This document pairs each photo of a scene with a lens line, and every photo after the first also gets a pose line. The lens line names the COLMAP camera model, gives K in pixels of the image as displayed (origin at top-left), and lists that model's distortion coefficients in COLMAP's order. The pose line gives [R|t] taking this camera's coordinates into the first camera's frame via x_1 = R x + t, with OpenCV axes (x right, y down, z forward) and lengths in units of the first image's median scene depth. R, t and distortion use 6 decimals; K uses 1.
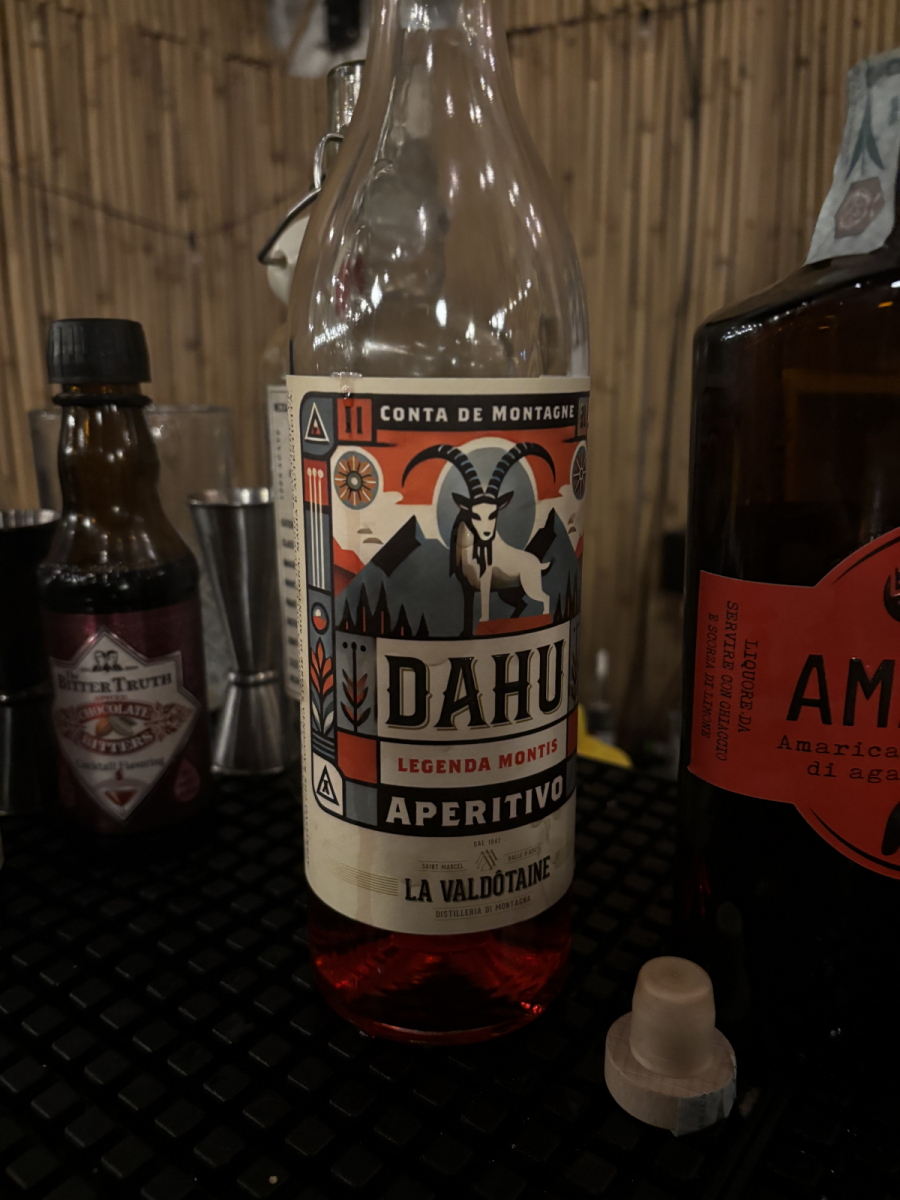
lens RADIAL K [[895.3, 0, 442.8], [0, 895.3, 587.8], [0, 0, 1]] dist [0.025576, -0.040163]
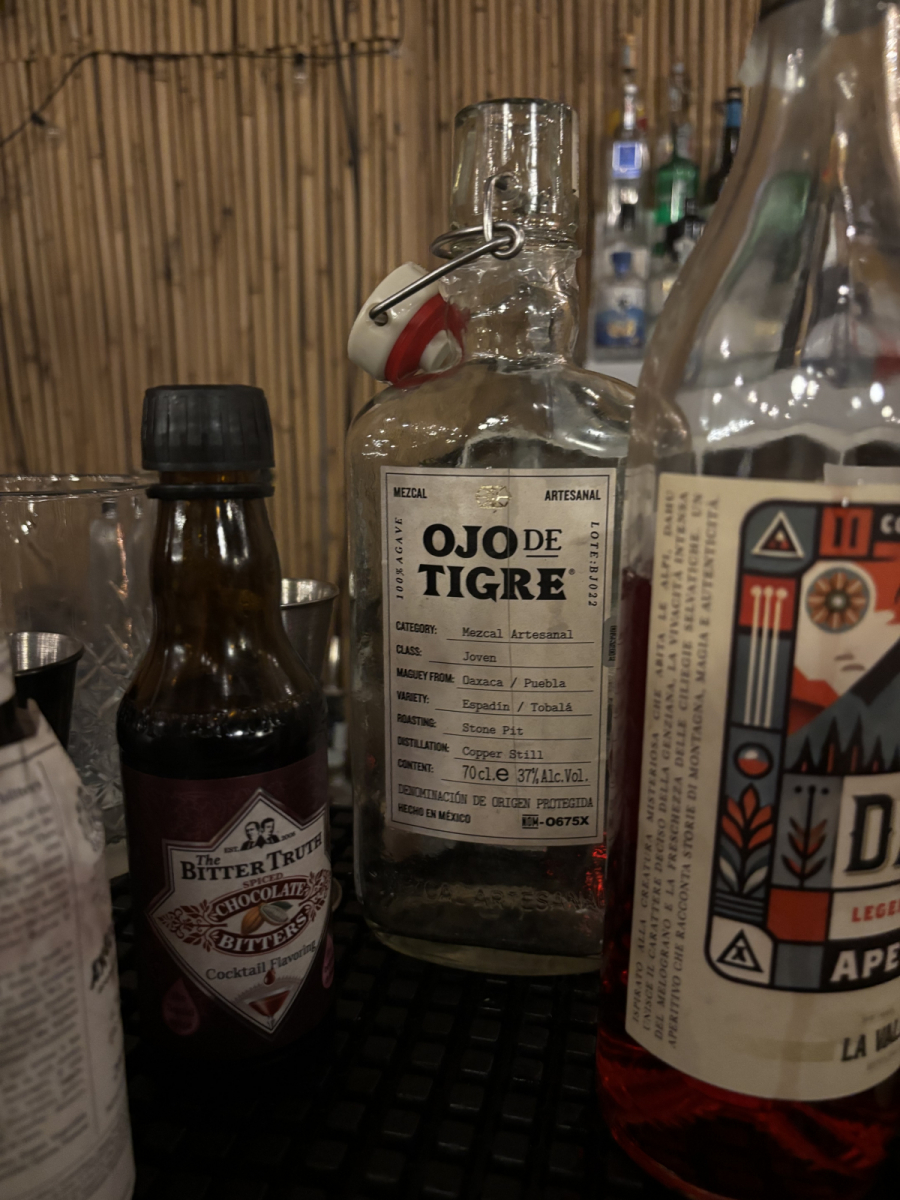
lens RADIAL K [[895.3, 0, 447.3], [0, 895.3, 609.9], [0, 0, 1]] dist [0.025576, -0.040163]
pose [[0.918449, -0.081121, 0.387131, -0.704933], [0.087131, 0.996195, 0.002033, -0.132146], [-0.385822, 0.031864, 0.922023, 0.319295]]
